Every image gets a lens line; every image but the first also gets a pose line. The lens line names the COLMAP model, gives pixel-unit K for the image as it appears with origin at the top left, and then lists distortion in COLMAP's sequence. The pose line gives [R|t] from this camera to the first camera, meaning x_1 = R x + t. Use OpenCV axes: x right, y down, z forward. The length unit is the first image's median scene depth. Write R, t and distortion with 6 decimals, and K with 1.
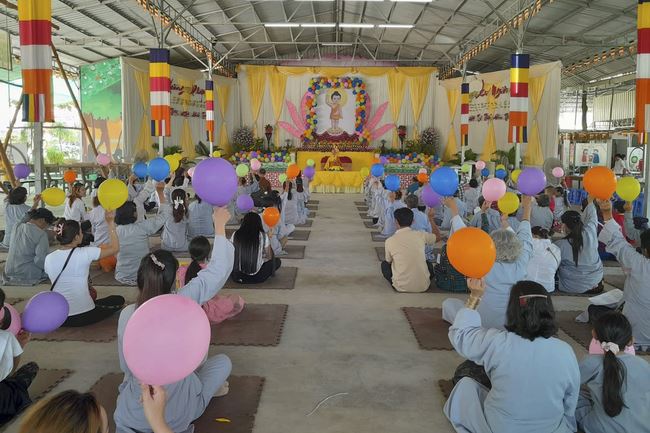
lens RADIAL K [[498.7, 0, 313.6], [0, 498.7, 196.0], [0, 0, 1]] dist [0.093812, -0.195045]
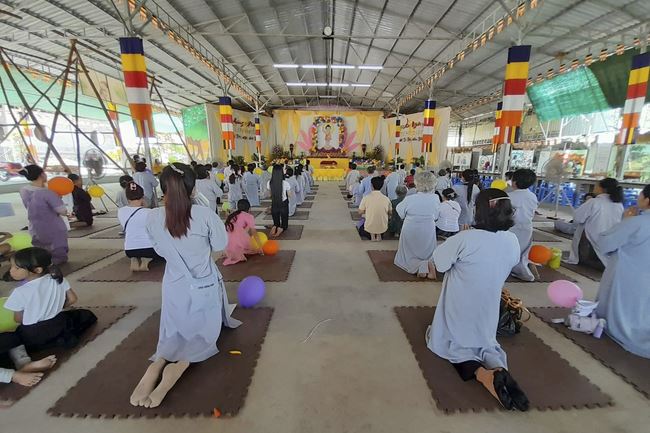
lens RADIAL K [[254.1, 0, 330.9], [0, 254.1, 217.7], [0, 0, 1]] dist [0.015421, -0.014721]
pose [[0.998678, -0.016013, 0.048840, 0.004001], [0.009283, 0.990797, 0.135040, 0.001235], [-0.050553, -0.134409, 0.989636, 0.037826]]
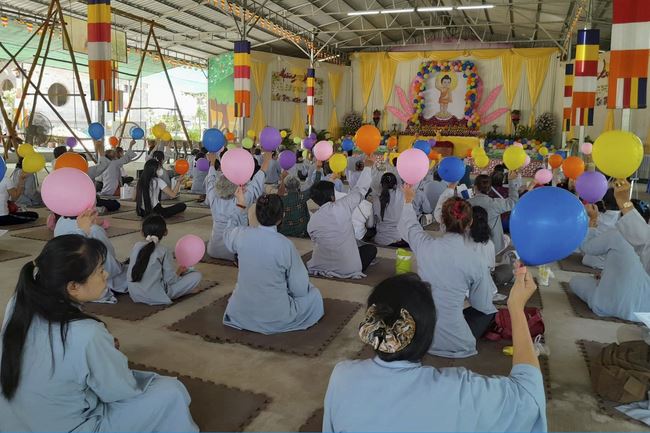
lens RADIAL K [[510.2, 0, 323.0], [0, 510.2, 182.2], [0, 0, 1]] dist [0.061710, -0.110820]
pose [[0.947250, 0.044469, -0.317397, 0.146139], [-0.046782, 0.998905, 0.000334, 0.011604], [0.317064, 0.014532, 0.948293, -0.026136]]
